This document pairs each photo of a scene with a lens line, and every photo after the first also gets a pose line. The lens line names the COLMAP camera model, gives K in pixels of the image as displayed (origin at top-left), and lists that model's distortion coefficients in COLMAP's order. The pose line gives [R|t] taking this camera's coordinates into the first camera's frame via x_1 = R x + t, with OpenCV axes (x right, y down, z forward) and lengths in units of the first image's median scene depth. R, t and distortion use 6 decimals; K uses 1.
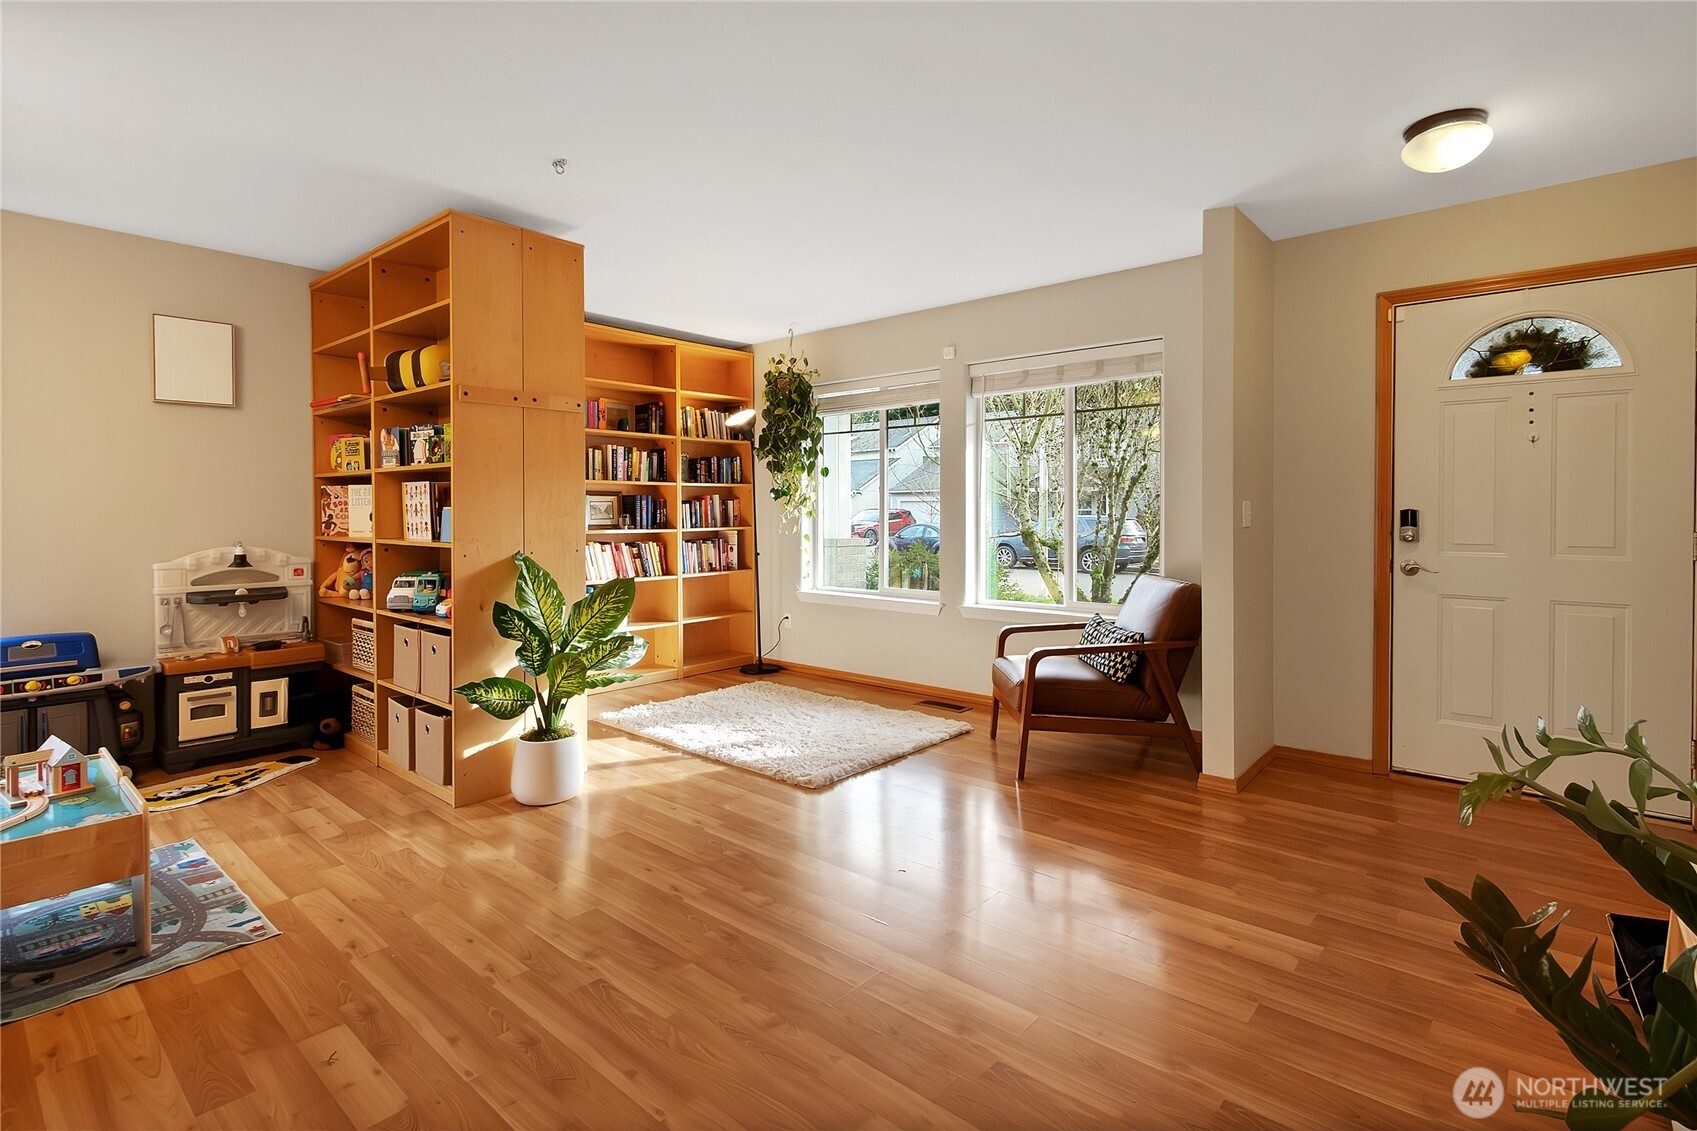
lens RADIAL K [[812.0, 0, 845.8], [0, 812.0, 496.1], [0, 0, 1]] dist [0.004590, 0.000438]
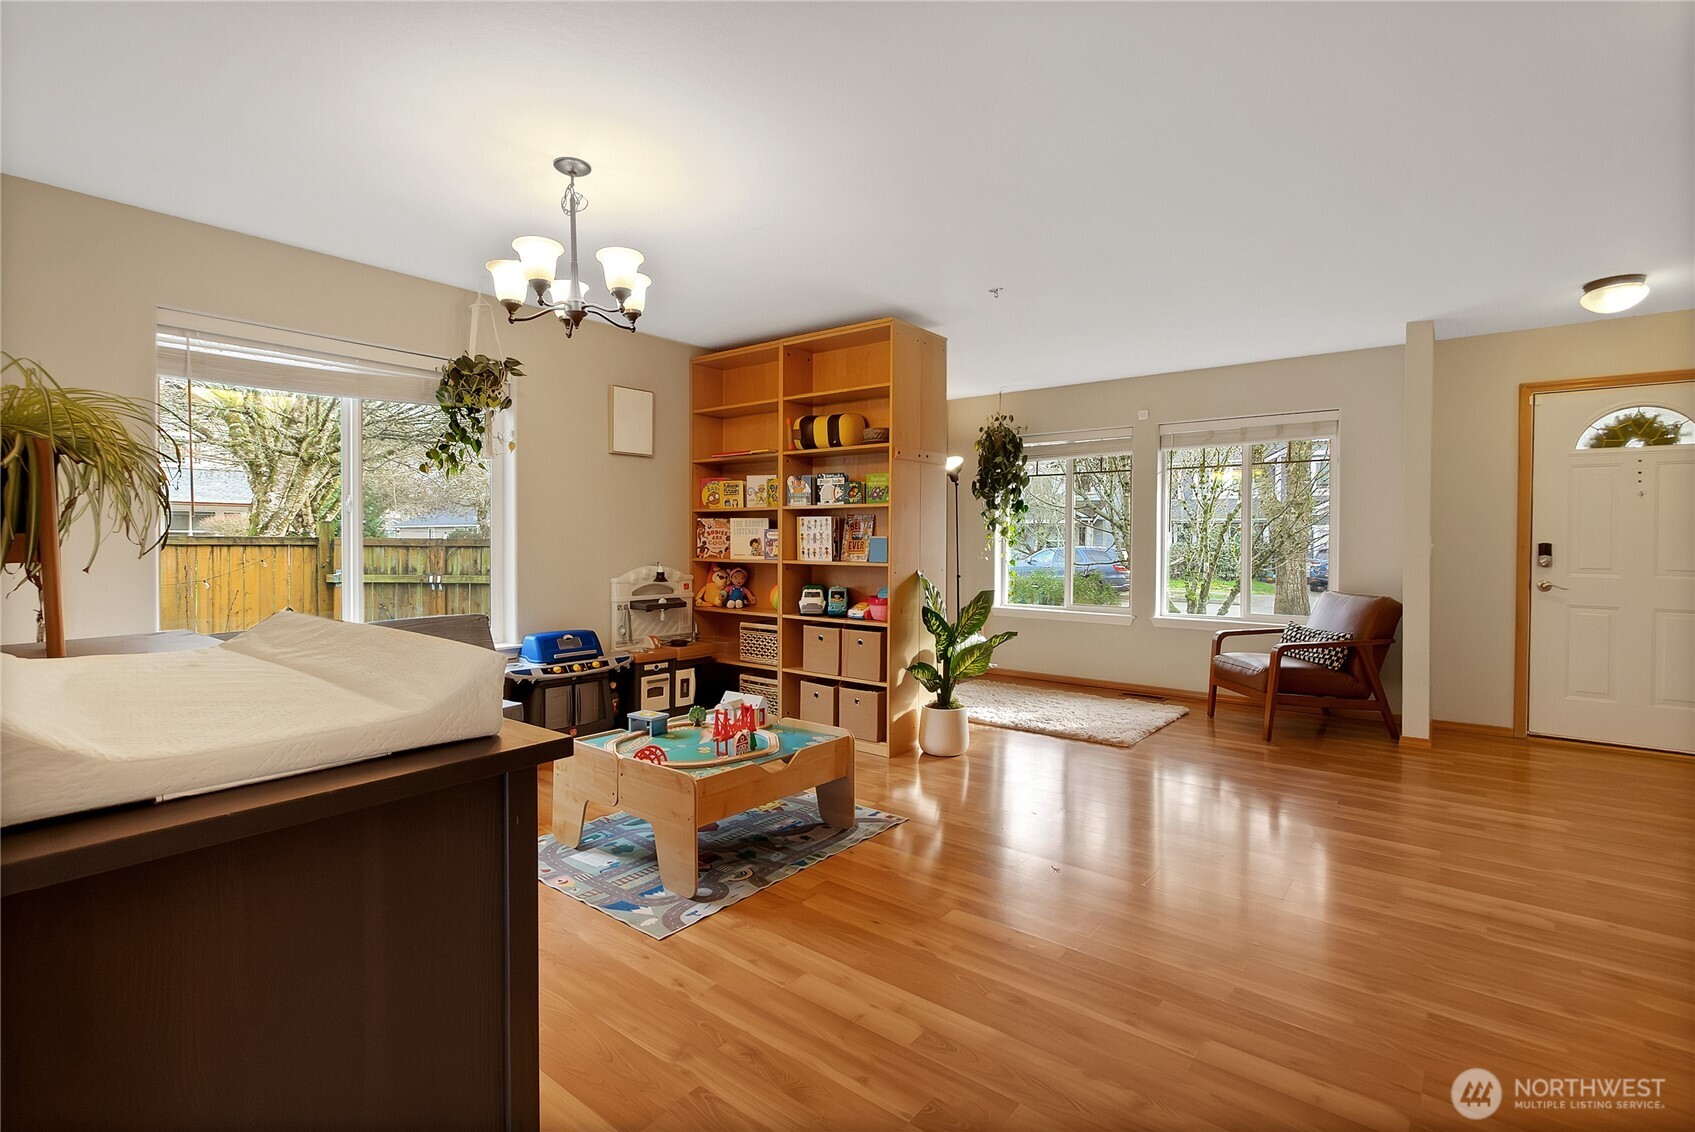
lens RADIAL K [[802.7, 0, 847.6], [0, 802.7, 526.5], [0, 0, 1]] dist [0.003094, 0.000085]
pose [[0.998820, 0.008023, 0.047898, -0.537281], [-0.008062, 0.999967, 0.000628, -0.003047], [-0.047891, -0.001014, 0.998852, -0.292020]]
